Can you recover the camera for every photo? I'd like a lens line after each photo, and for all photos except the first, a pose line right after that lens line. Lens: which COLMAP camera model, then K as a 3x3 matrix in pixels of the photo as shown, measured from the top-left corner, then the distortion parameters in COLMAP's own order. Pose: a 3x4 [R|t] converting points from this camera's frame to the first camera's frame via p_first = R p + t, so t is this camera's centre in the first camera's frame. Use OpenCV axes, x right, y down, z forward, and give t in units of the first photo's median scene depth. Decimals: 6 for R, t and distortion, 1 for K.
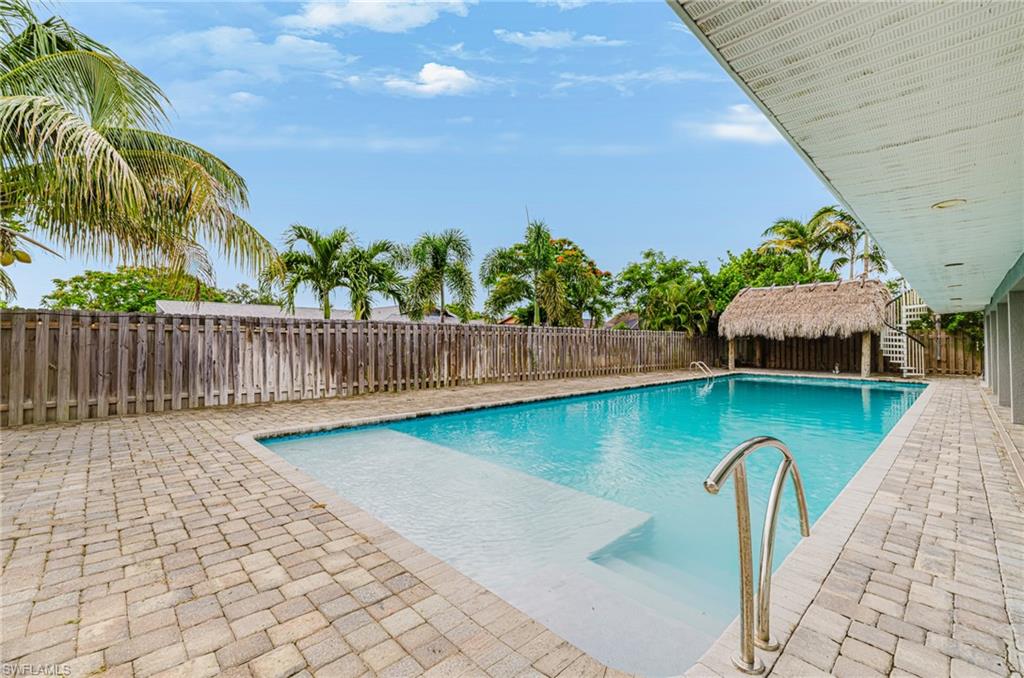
lens RADIAL K [[436.1, 0, 513.7], [0, 436.1, 334.6], [0, 0, 1]] dist [-0.000480, -0.000152]
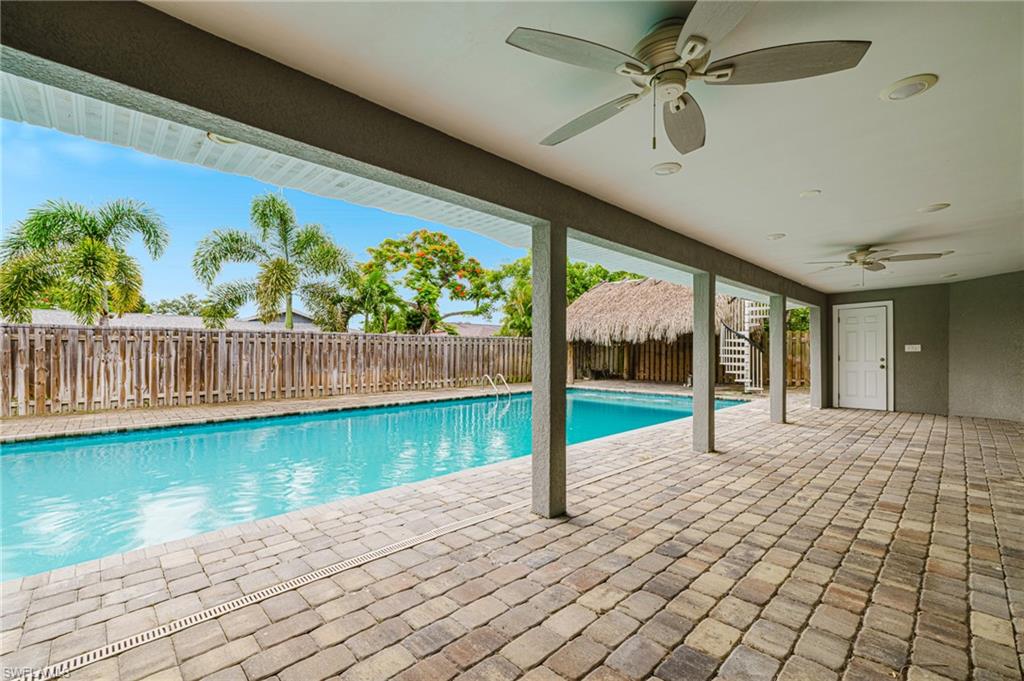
lens RADIAL K [[432.0, 0, 515.5], [0, 432.0, 345.5], [0, 0, 1]] dist [0.001075, 0.000237]
pose [[0.999931, -0.008436, -0.008214, 0.455483], [0.008452, 0.999962, 0.001928, 0.009376], [0.008198, -0.001997, 0.999964, 0.218487]]
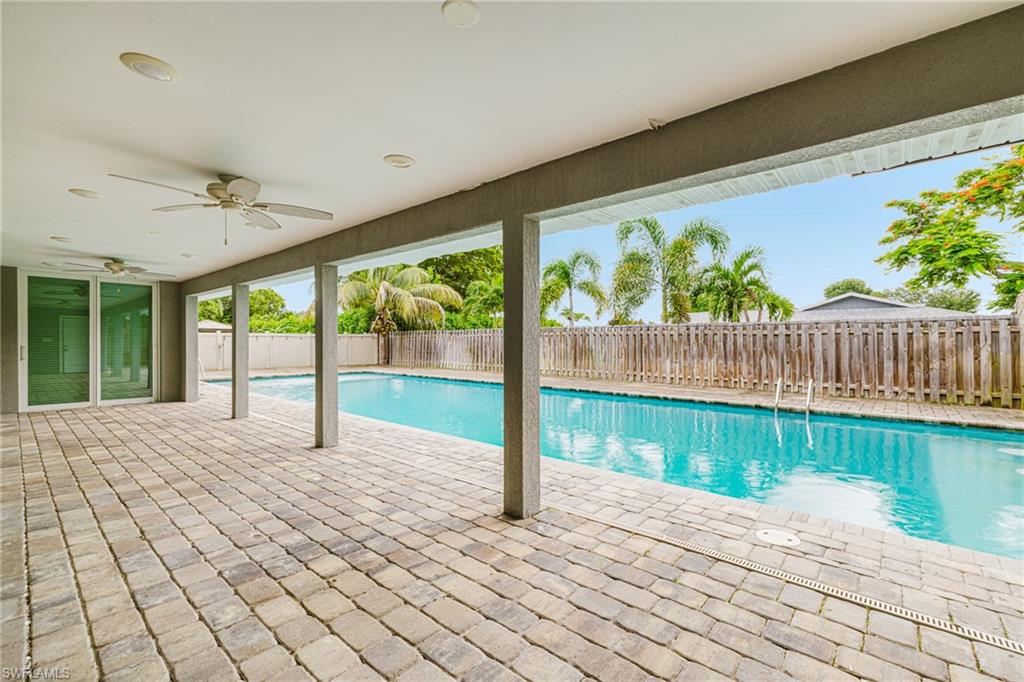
lens RADIAL K [[432.0, 0, 517.1], [0, 432.0, 338.6], [0, 0, 1]] dist [0.001075, 0.000237]
pose [[0.103273, -0.011733, -0.994584, 0.870103], [0.010649, 0.999886, -0.010690, 0.017286], [0.994596, -0.009487, 0.103387, 0.601676]]
